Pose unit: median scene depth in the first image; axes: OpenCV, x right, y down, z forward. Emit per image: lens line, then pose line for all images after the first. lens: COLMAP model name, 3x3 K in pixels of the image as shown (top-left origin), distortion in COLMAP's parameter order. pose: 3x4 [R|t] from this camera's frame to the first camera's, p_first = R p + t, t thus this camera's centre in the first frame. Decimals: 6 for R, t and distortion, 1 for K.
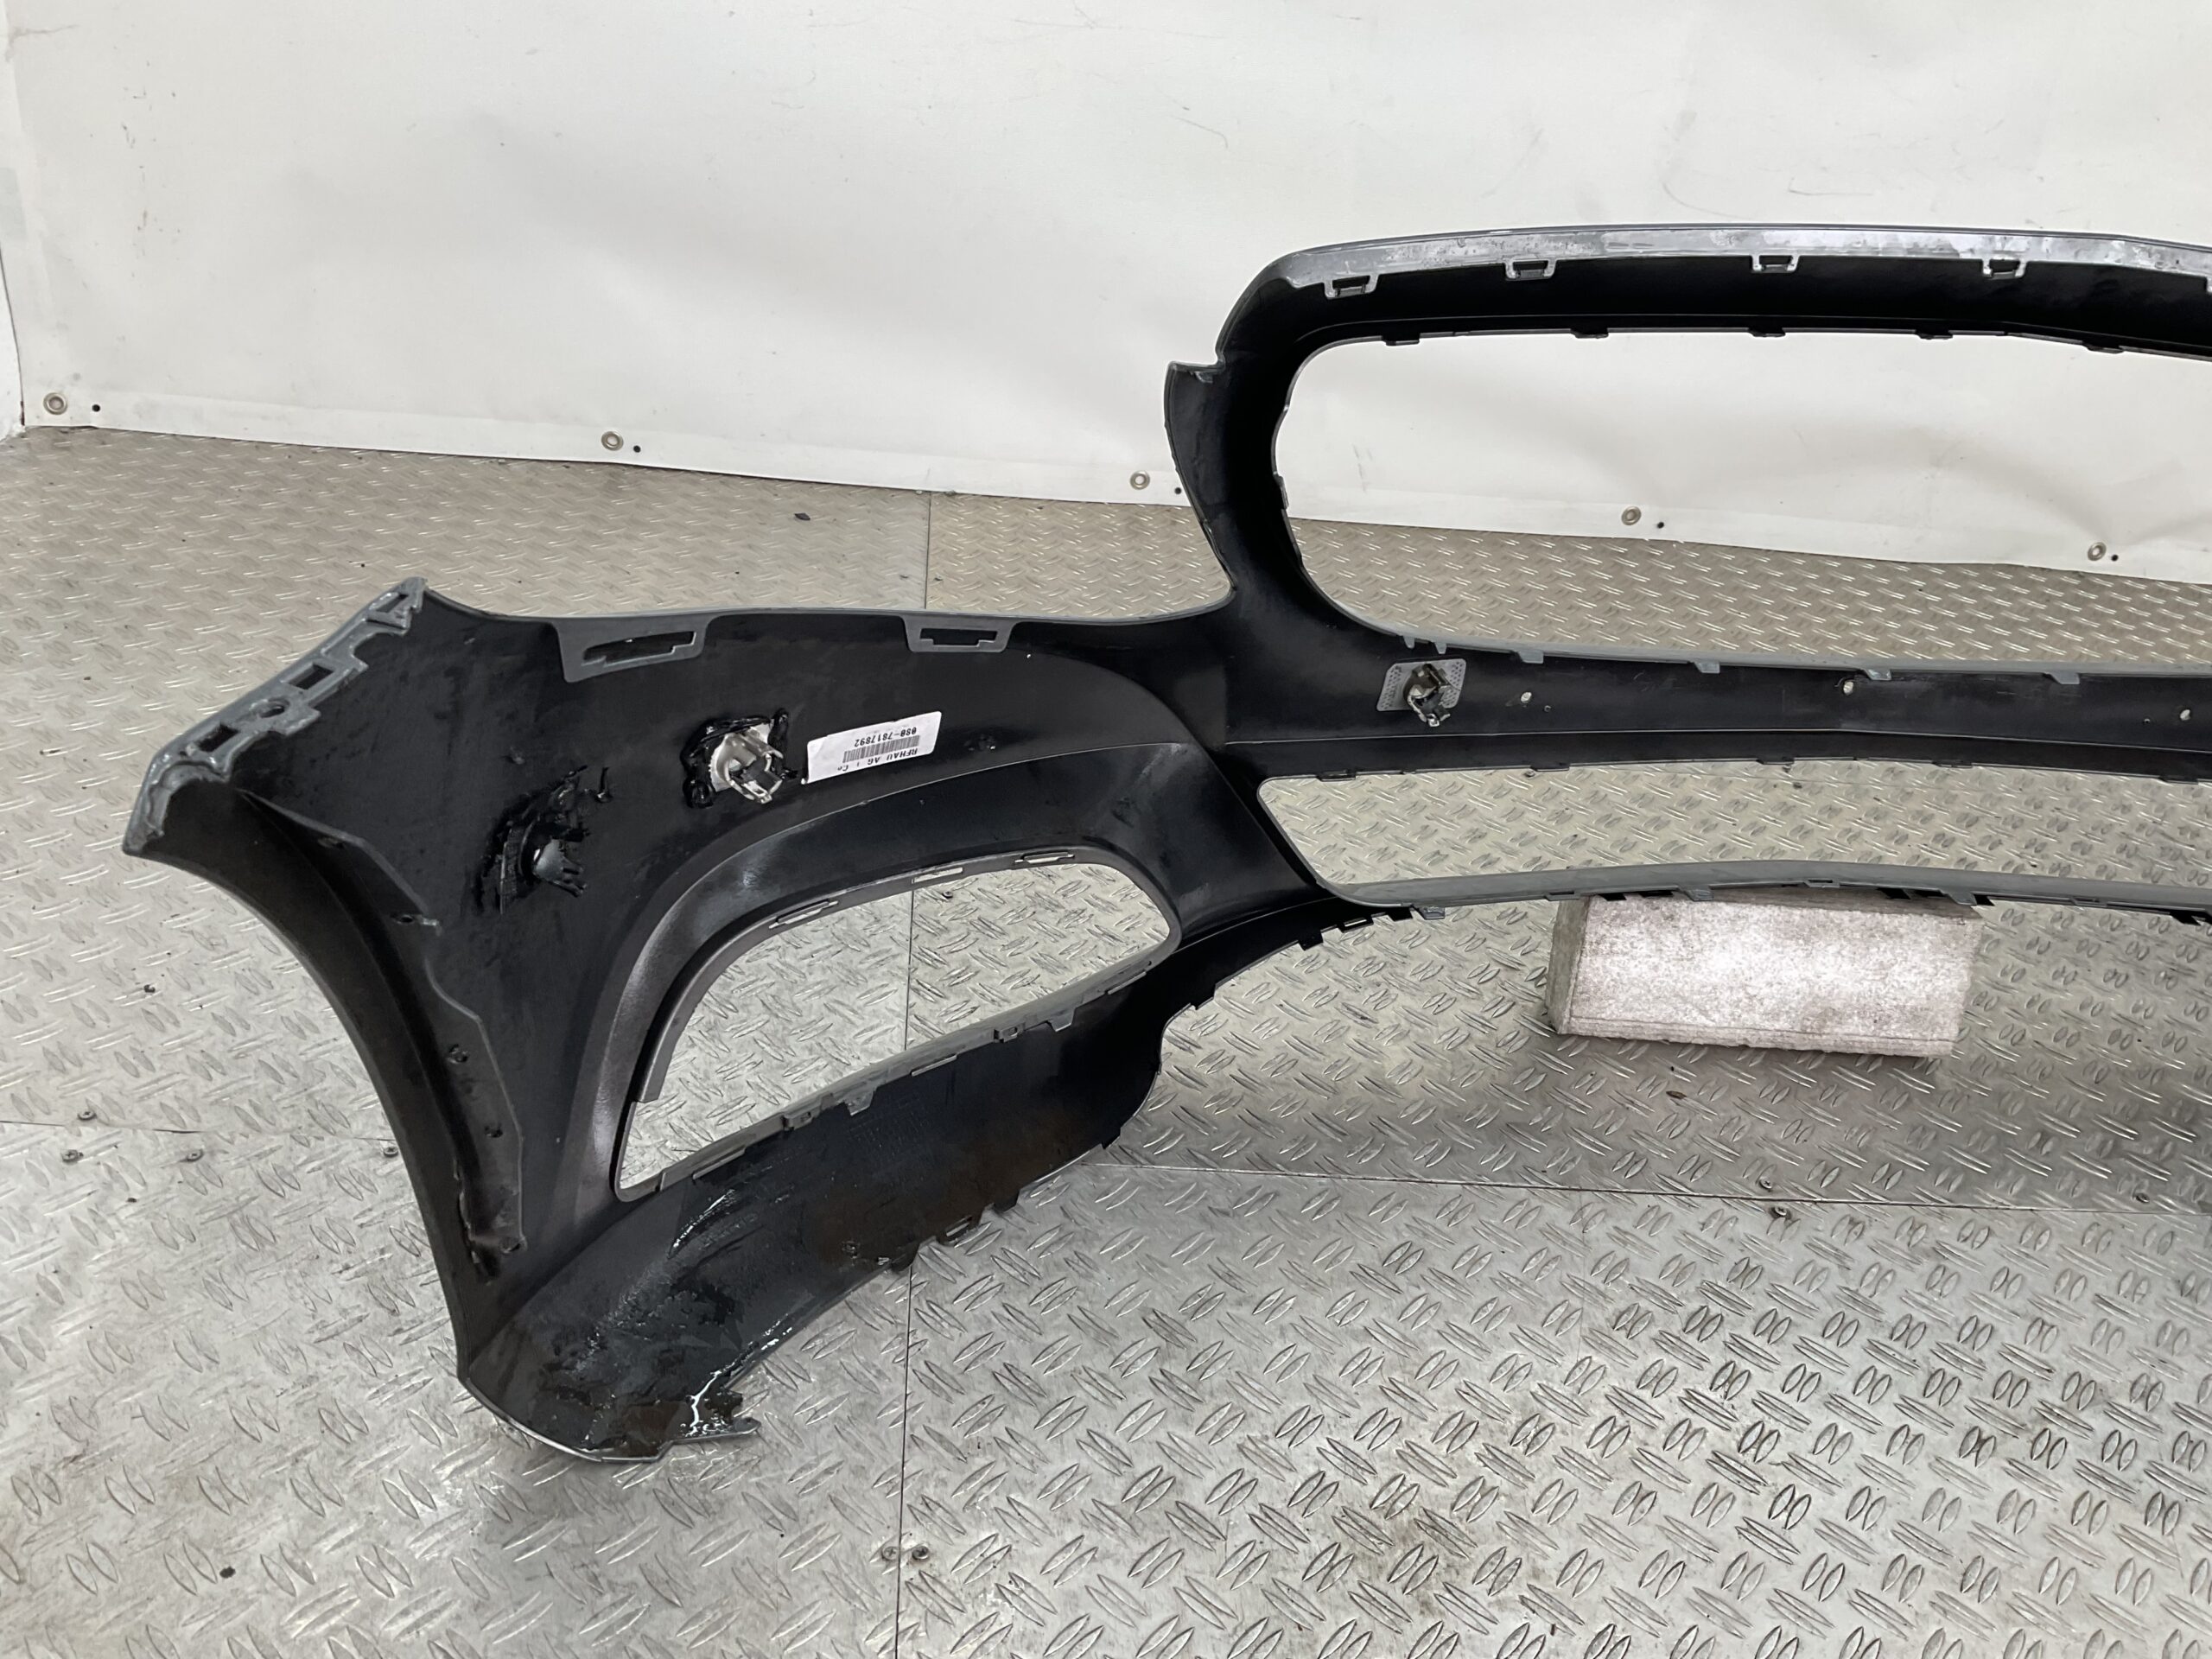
lens RADIAL K [[1812.1, 0, 1097.3], [0, 1812.1, 823.0], [0, 0, 1]] dist [0.126855, -0.259671]
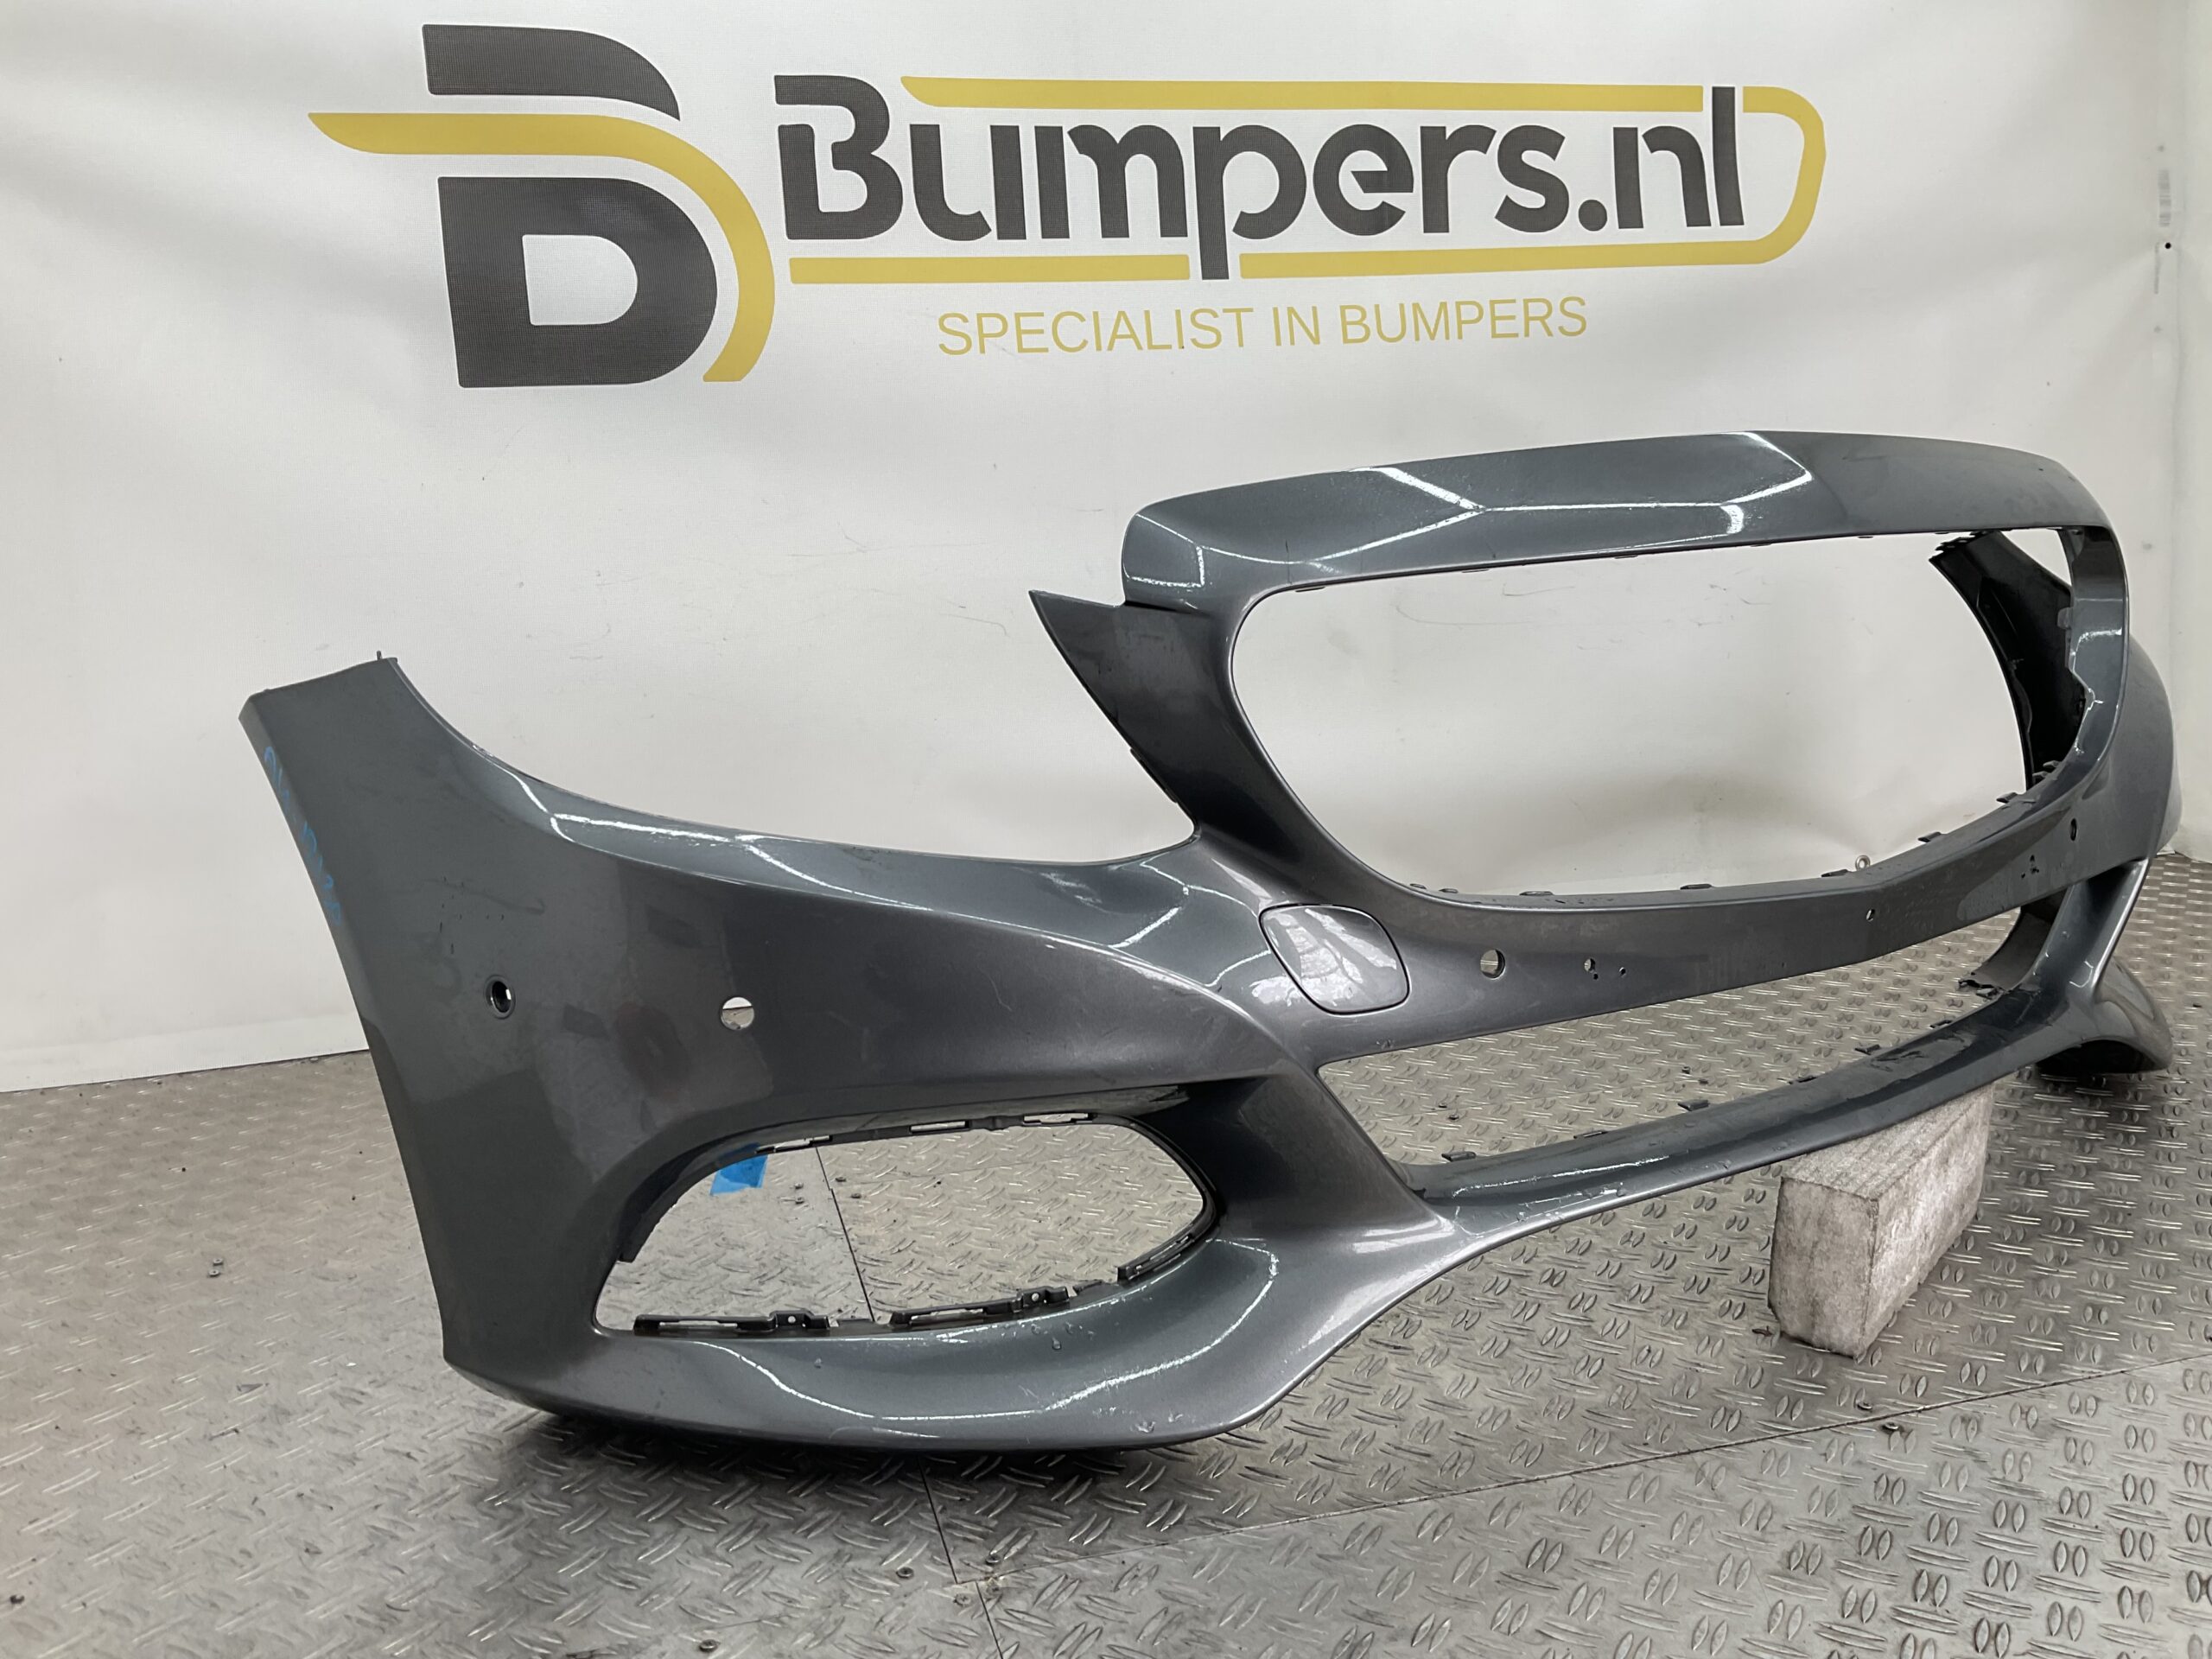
lens RADIAL K [[1825.9, 0, 1099.4], [0, 1825.9, 821.0], [0, 0, 1]] dist [0.040400, -0.066922]
pose [[0.970724, -0.174640, 0.164914, -0.118422], [0.219661, 0.923214, -0.315317, 0.134258], [-0.097184, 0.342311, 0.934547, 0.065221]]
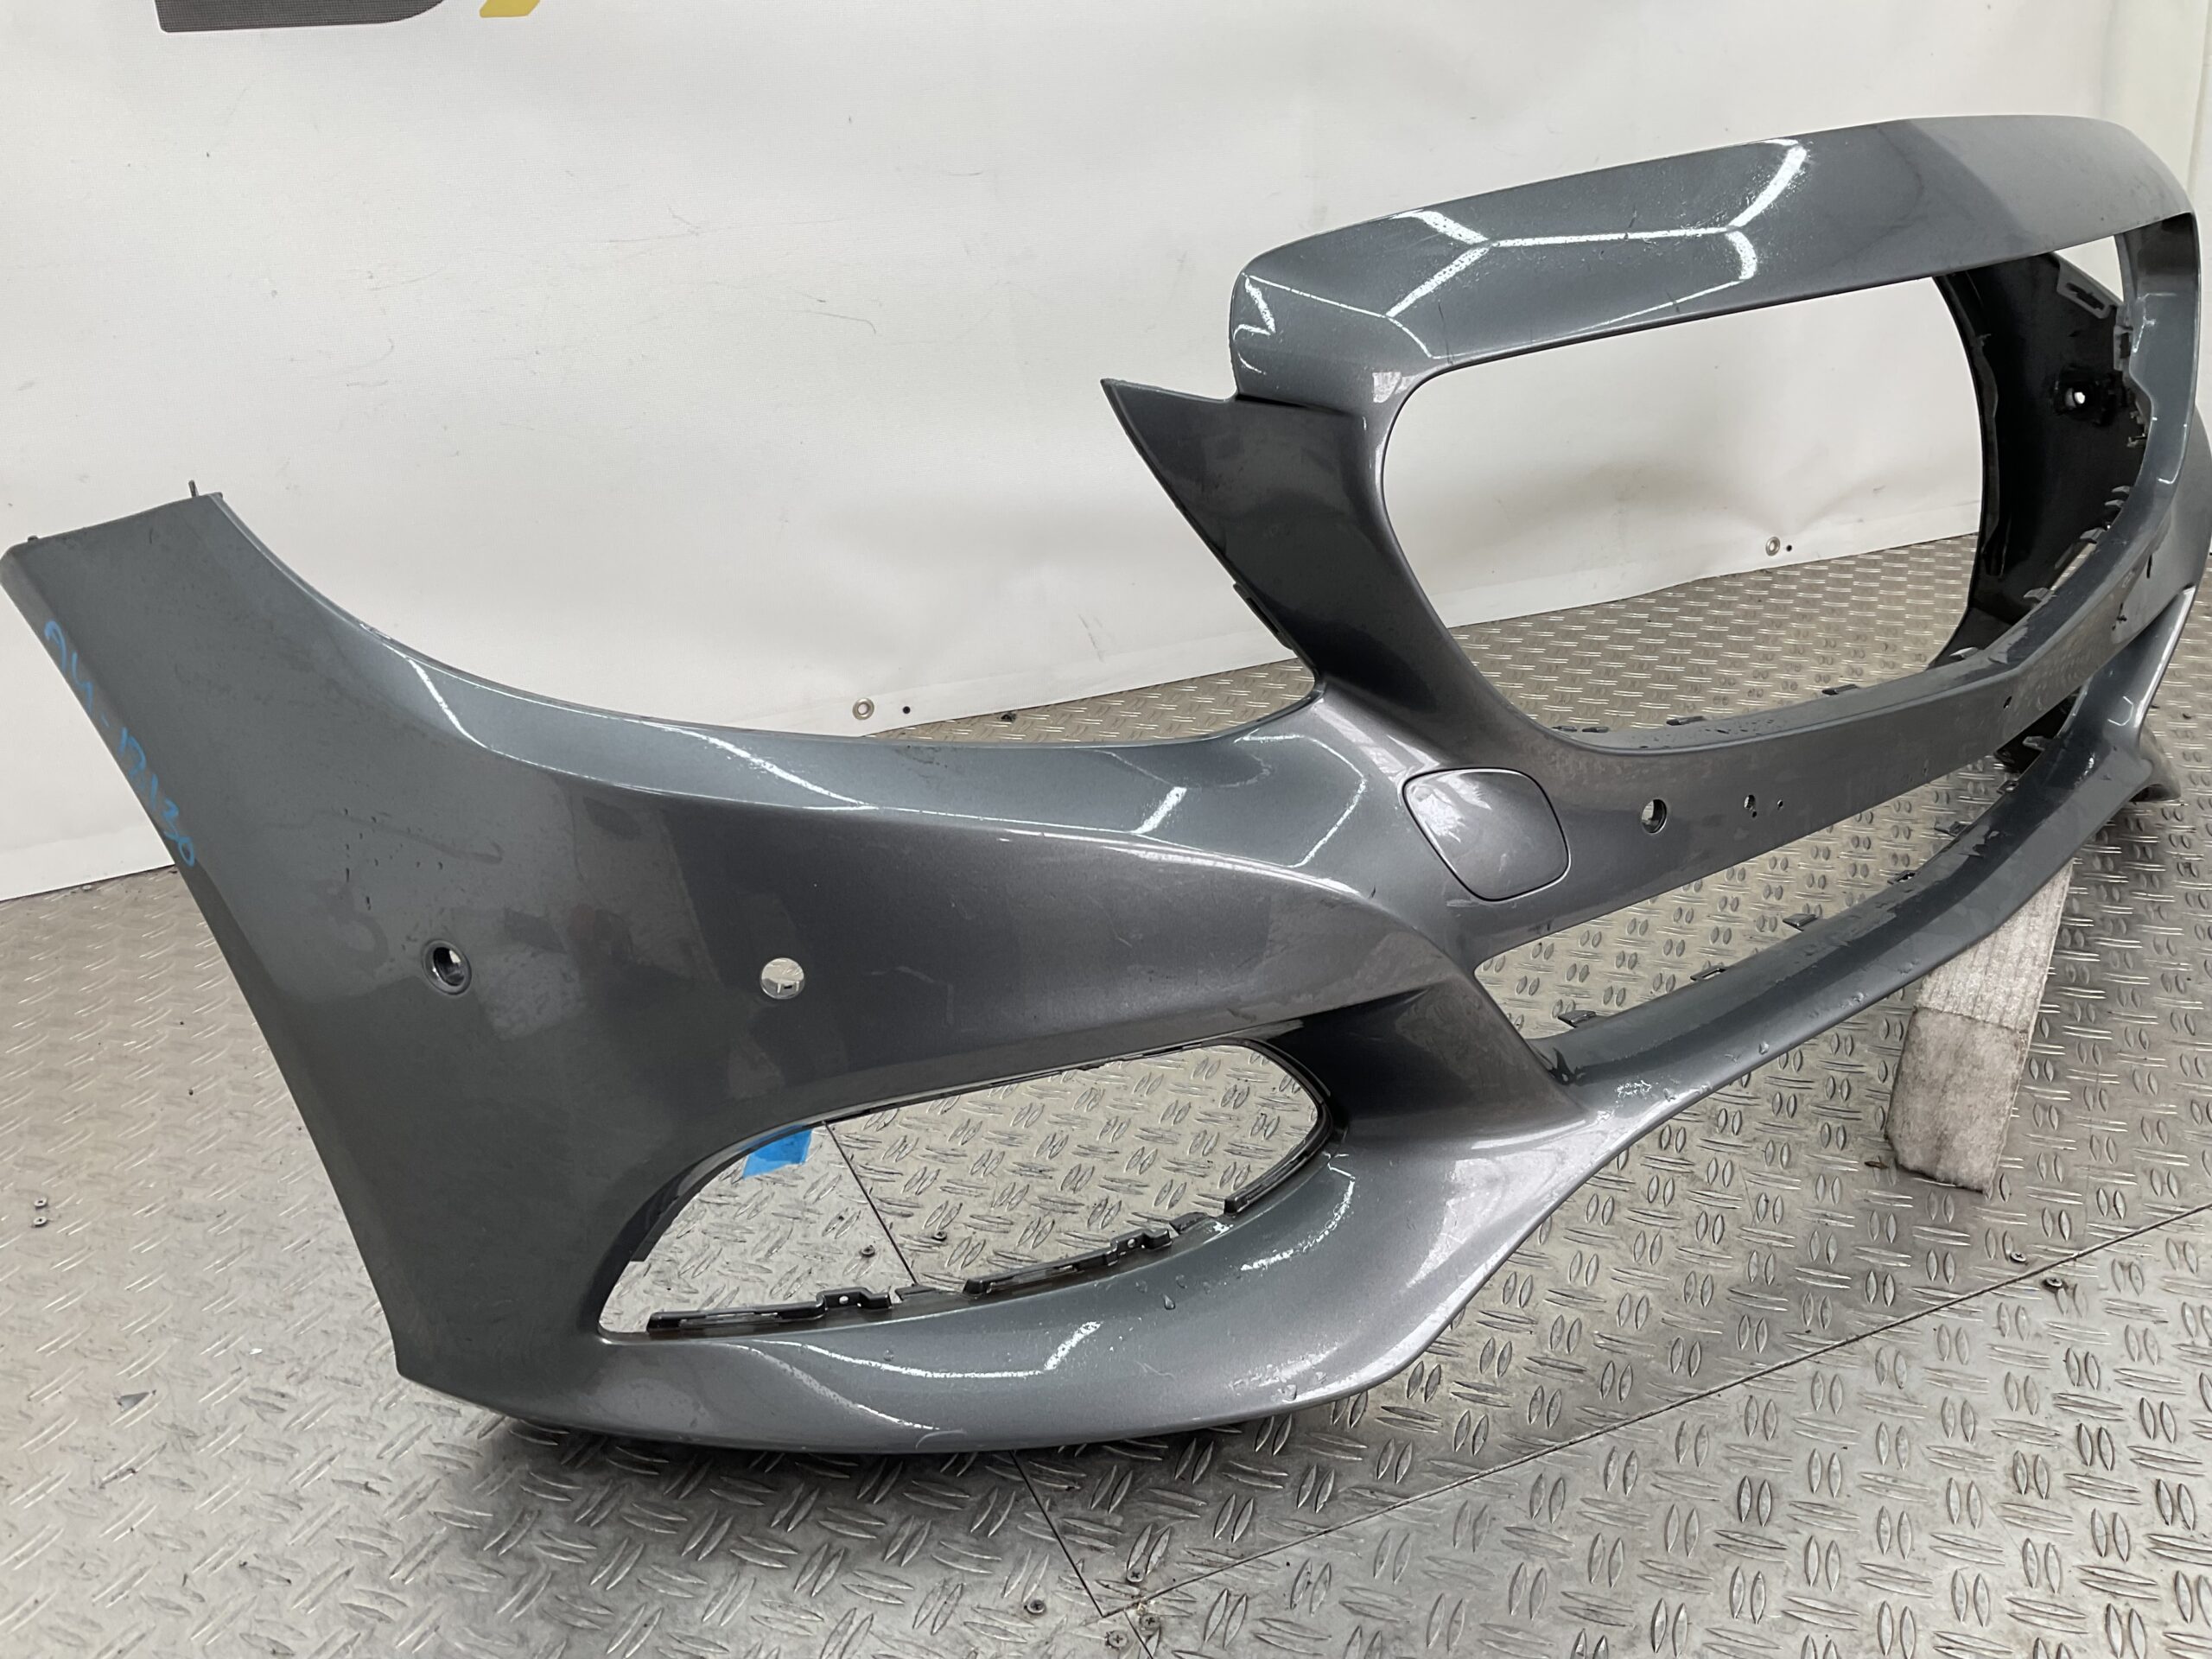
lens RADIAL K [[1825.9, 0, 1099.4], [0, 1825.9, 821.0], [0, 0, 1]] dist [0.040400, -0.066922]
pose [[0.929407, -0.265316, 0.256536, -0.203829], [0.295107, 0.951686, -0.084888, -0.051517], [-0.221620, 0.154601, 0.962800, 0.245429]]
